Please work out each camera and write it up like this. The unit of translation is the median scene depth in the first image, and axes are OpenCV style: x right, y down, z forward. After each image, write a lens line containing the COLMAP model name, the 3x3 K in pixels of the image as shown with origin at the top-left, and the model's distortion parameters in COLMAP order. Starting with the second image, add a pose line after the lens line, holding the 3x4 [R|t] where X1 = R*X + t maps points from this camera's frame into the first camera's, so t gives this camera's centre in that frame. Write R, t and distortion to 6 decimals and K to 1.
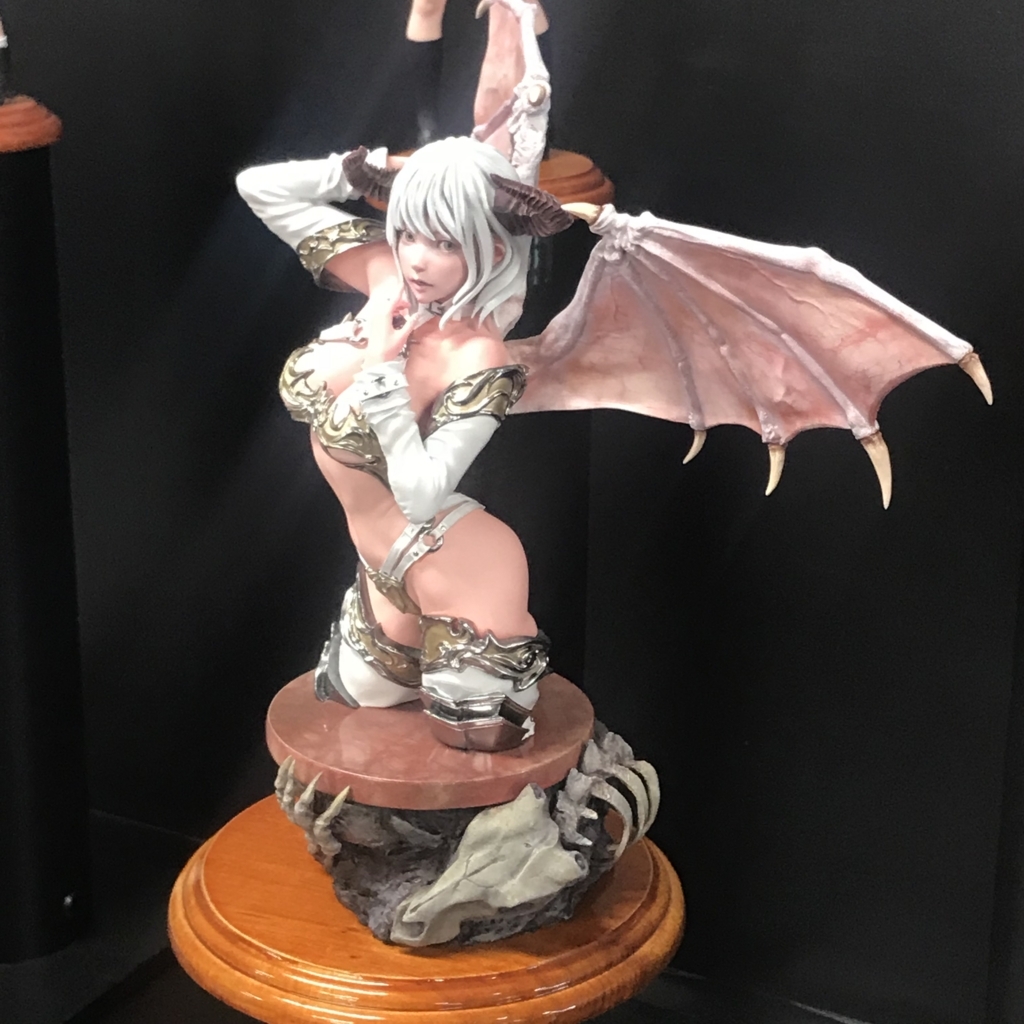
lens RADIAL K [[2540.0, 0, 431.9], [0, 2540.0, 511.5], [0, 0, 1]] dist [0.092776, 0.458006]
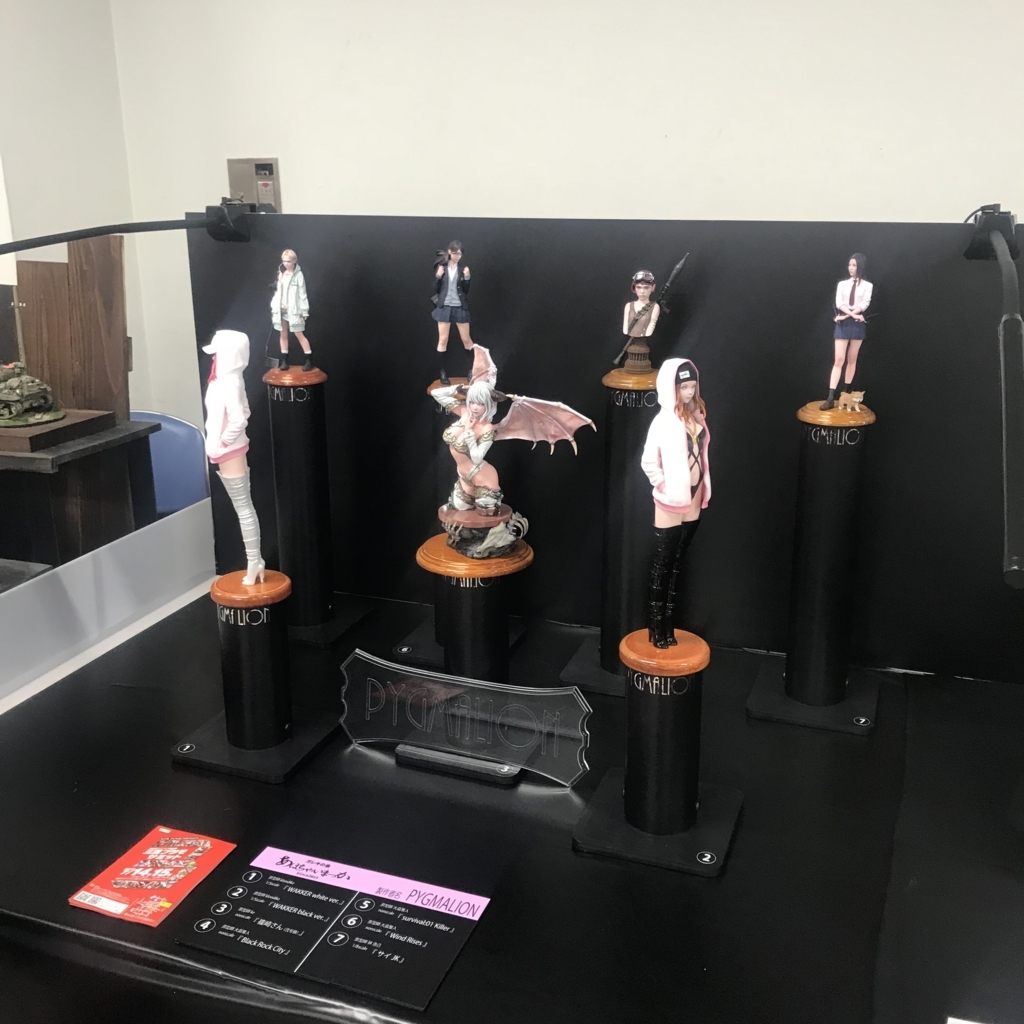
lens RADIAL K [[1113.9, 0, 512.0], [0, 1113.9, 512.0], [0, 0, 1]] dist [0.000686, -0.006433]
pose [[0.988167, -0.051130, 0.144606, -0.235227], [0.052511, 0.998604, -0.005750, 0.104046], [-0.144110, 0.013275, 0.989473, -0.996749]]
